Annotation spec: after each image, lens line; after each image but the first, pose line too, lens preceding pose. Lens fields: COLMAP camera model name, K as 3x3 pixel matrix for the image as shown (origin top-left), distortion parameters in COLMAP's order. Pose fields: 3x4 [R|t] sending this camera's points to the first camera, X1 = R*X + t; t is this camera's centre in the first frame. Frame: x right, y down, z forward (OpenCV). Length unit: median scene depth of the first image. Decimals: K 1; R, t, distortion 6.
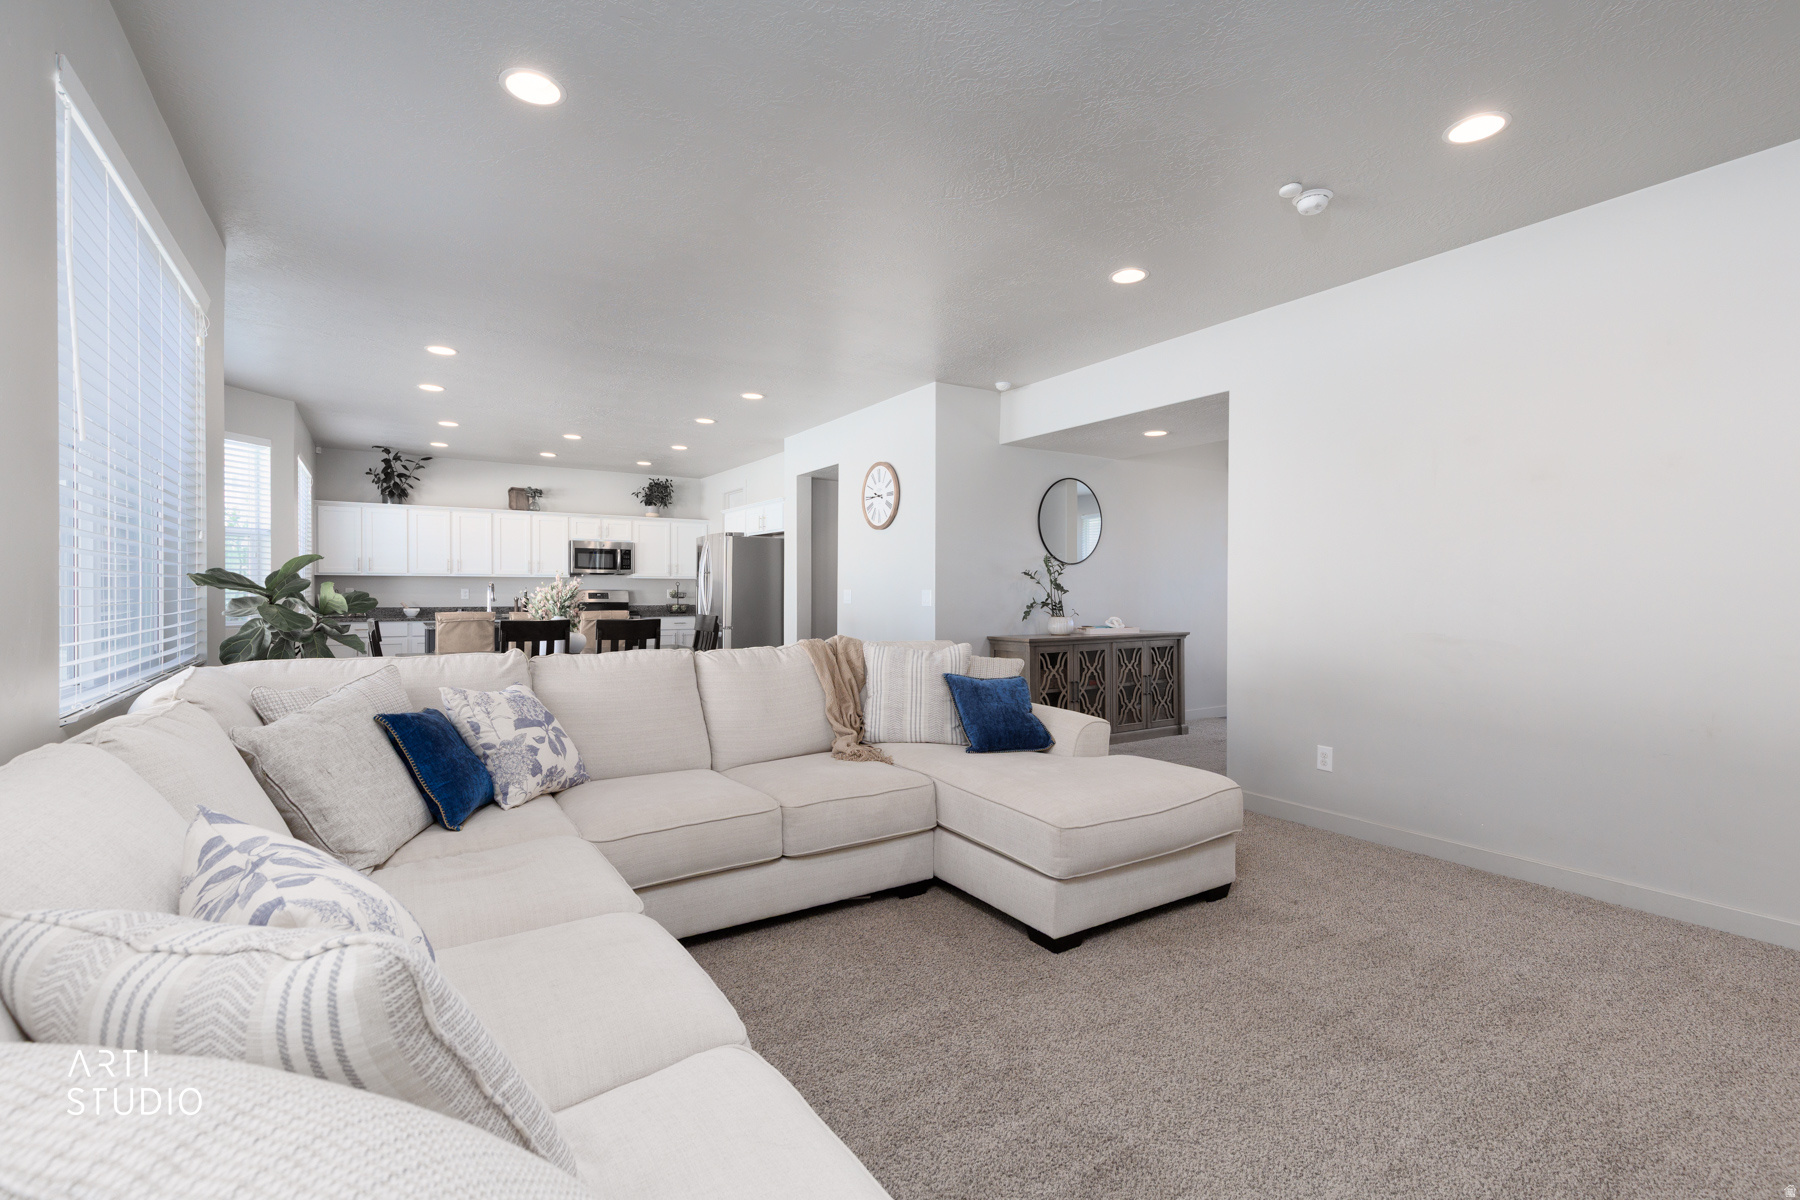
lens RADIAL K [[802.7, 0, 911.5], [0, 802.7, 600.6], [0, 0, 1]] dist [0.011680, -0.001888]
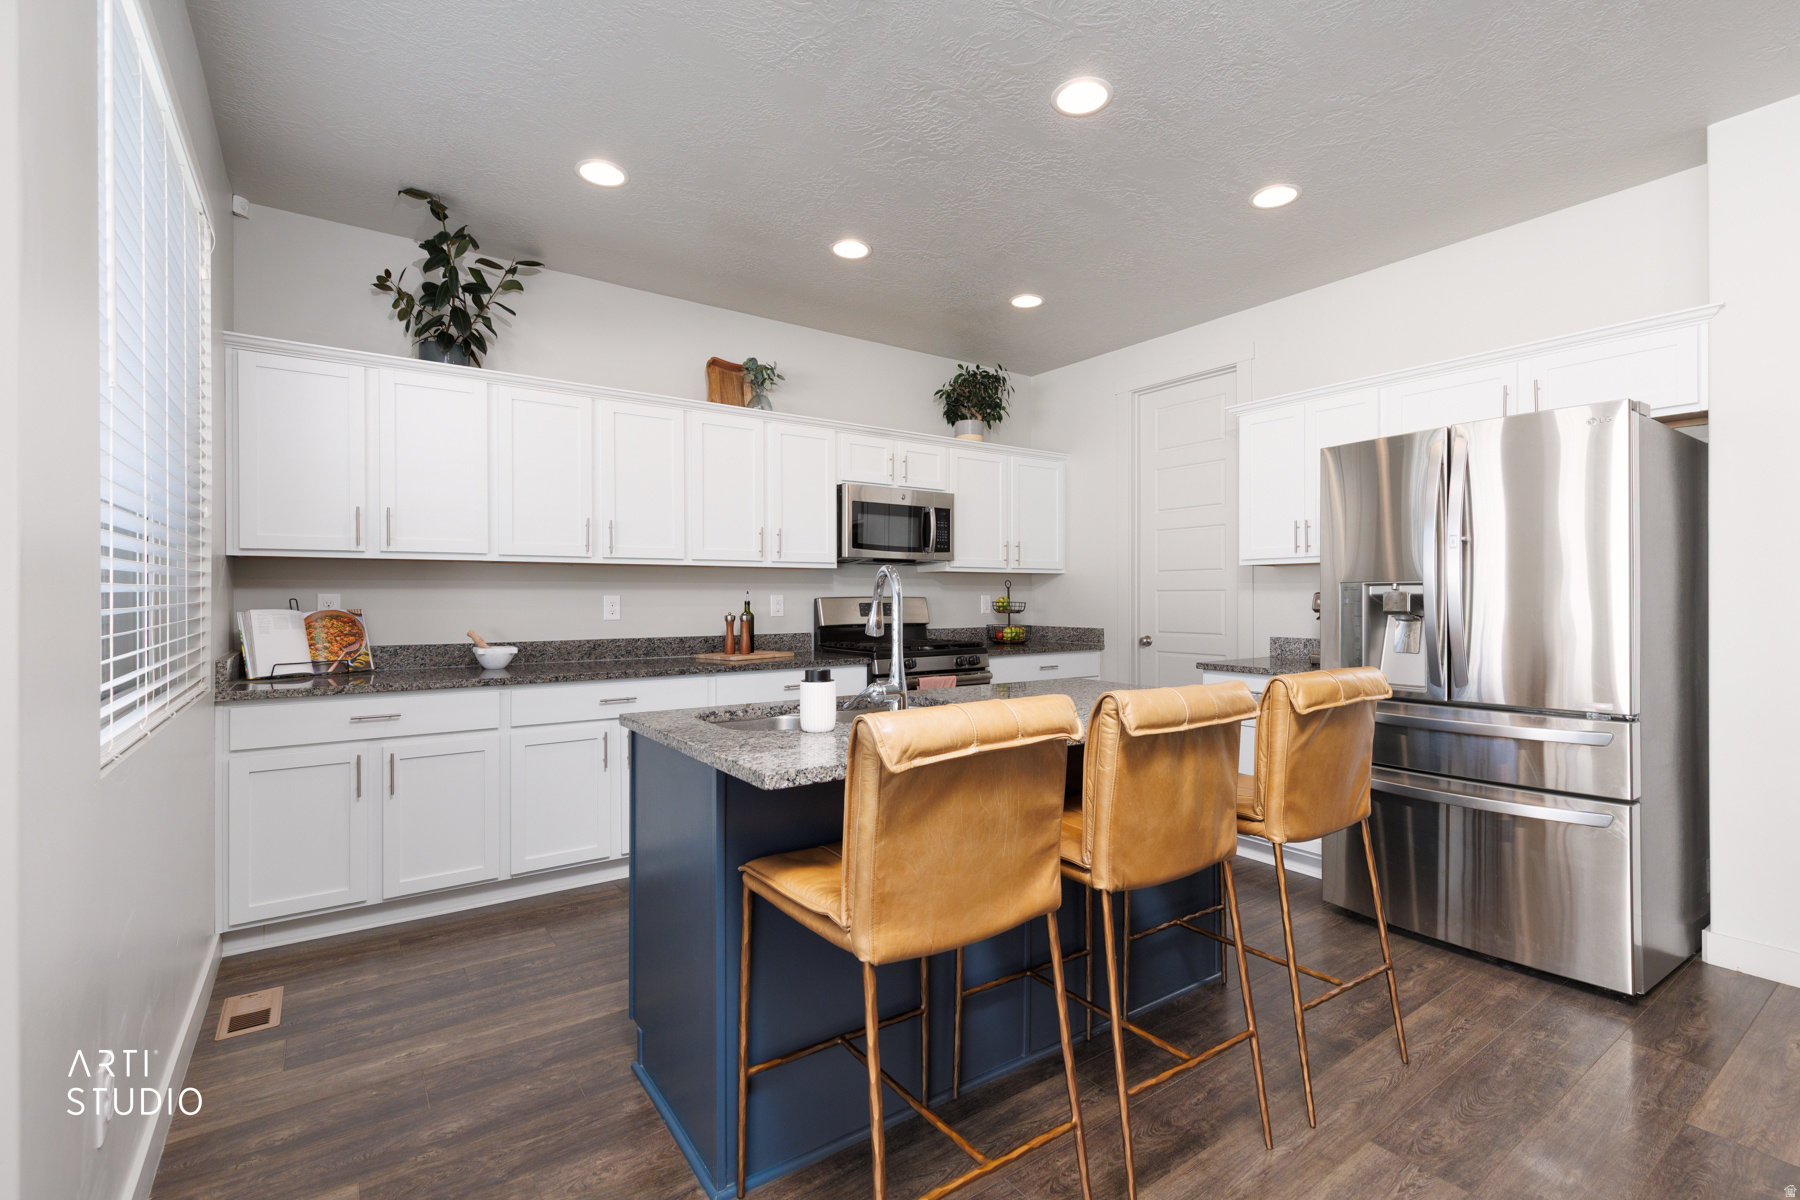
lens RADIAL K [[802.7, 0, 913.1], [0, 802.7, 596.1], [0, 0, 1]] dist [0.011680, -0.001888]
pose [[0.998811, -0.005011, 0.048493, -0.415831], [0.005840, 0.999839, -0.016979, -0.006127], [-0.048400, 0.017242, 0.998679, 0.575708]]
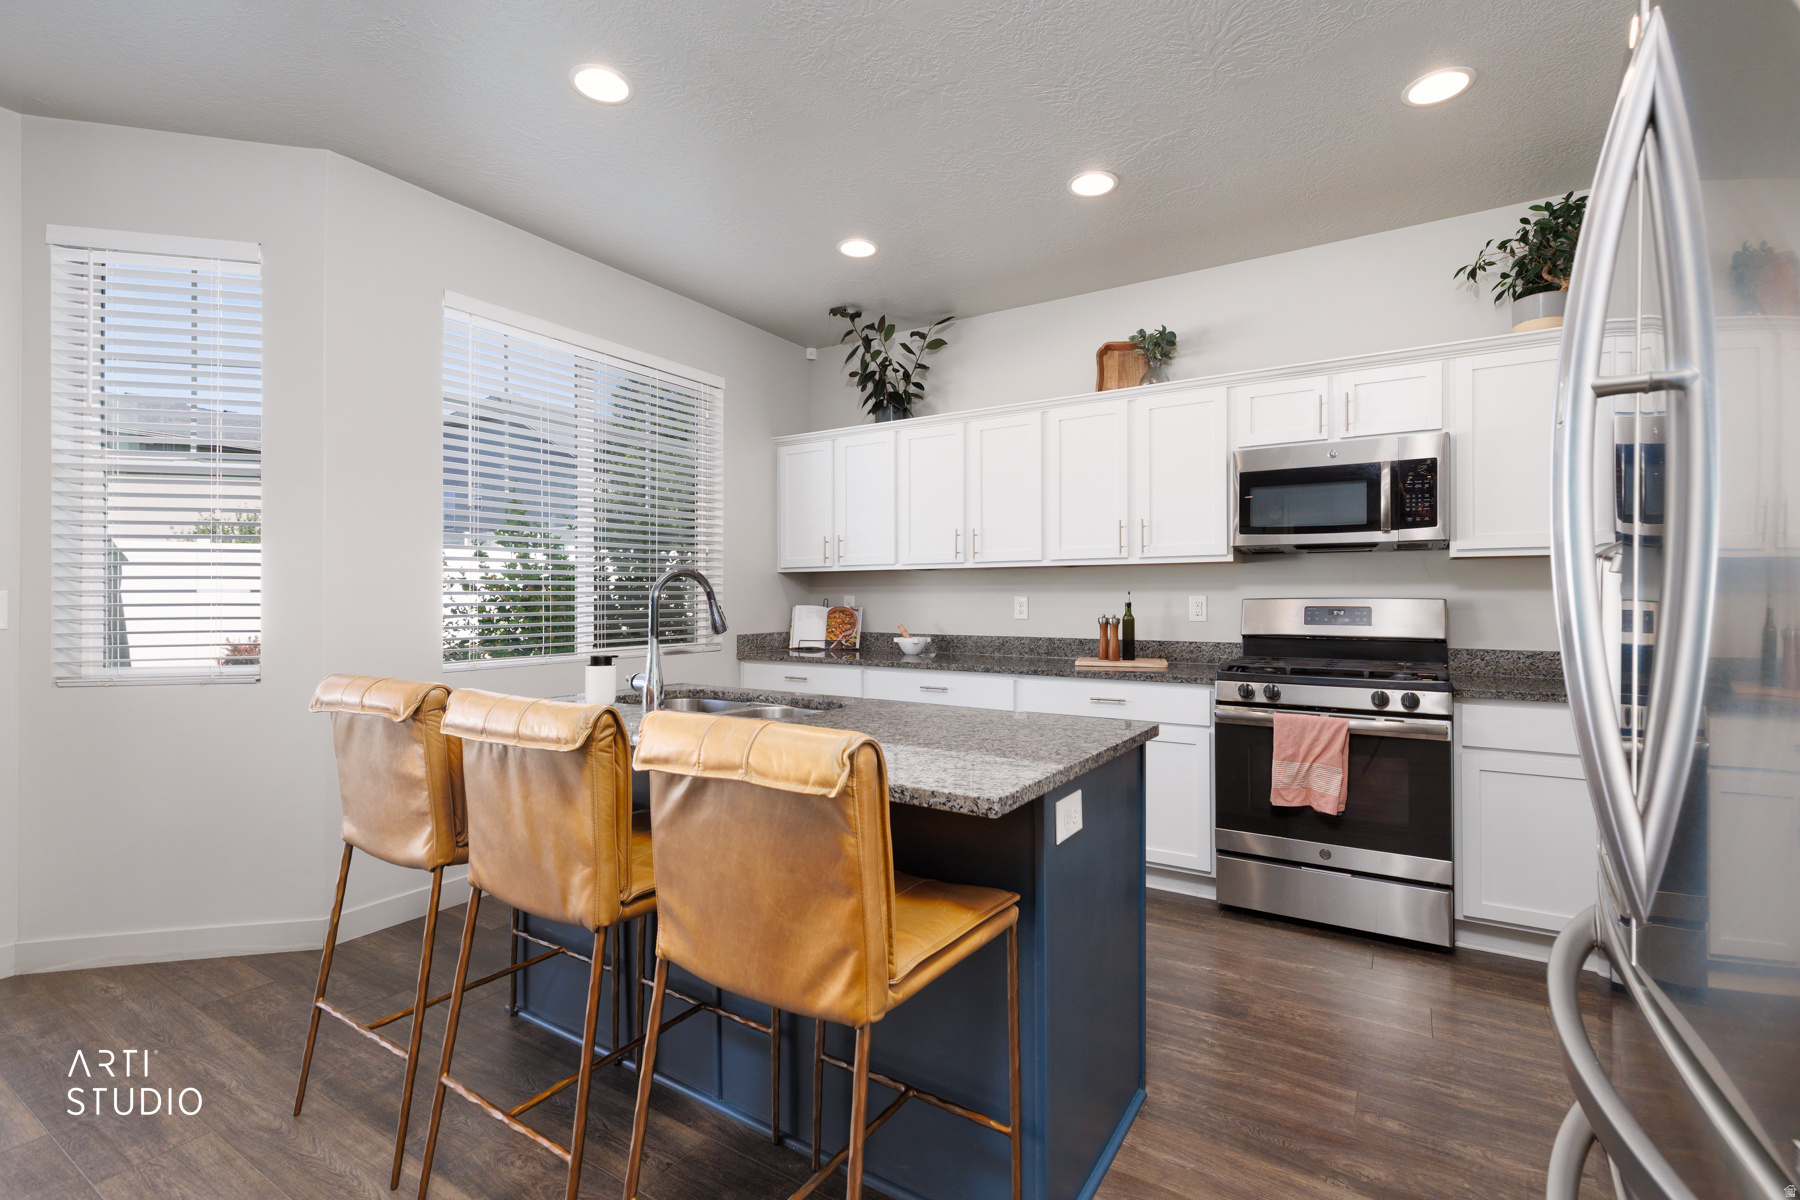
lens RADIAL K [[802.7, 0, 902.3], [0, 802.7, 602.0], [0, 0, 1]] dist [0.011680, -0.001888]
pose [[0.423491, -0.000876, -0.905900, -0.177317], [-0.013334, 0.999885, -0.007200, -0.007198], [0.905802, 0.015128, 0.423431, 0.745788]]
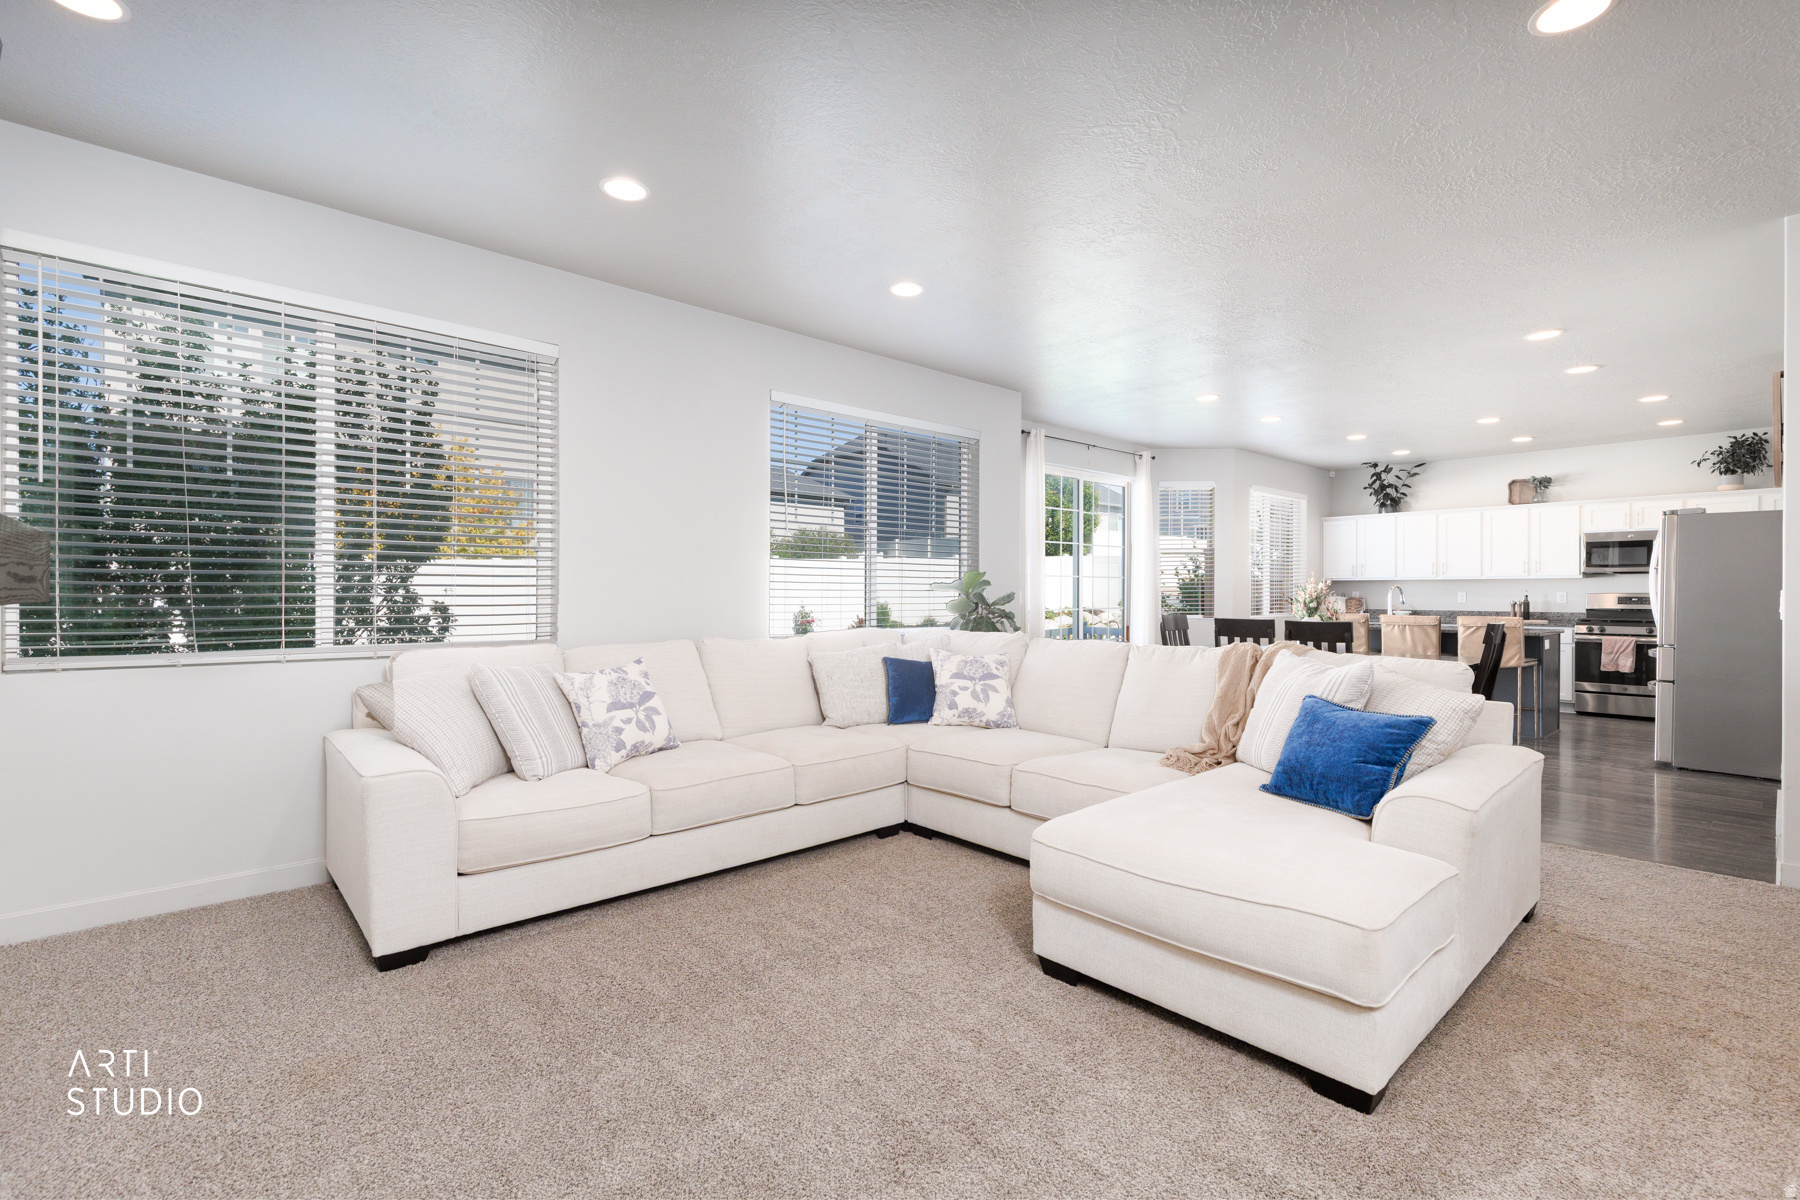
lens RADIAL K [[802.7, 0, 908.7], [0, 802.7, 596.2], [0, 0, 1]] dist [0.011680, -0.001888]
pose [[0.163714, 0.004027, -0.986500, 0.291426], [-0.016112, 0.999869, 0.001408, -0.000080], [0.986376, 0.015664, 0.163758, 0.183992]]
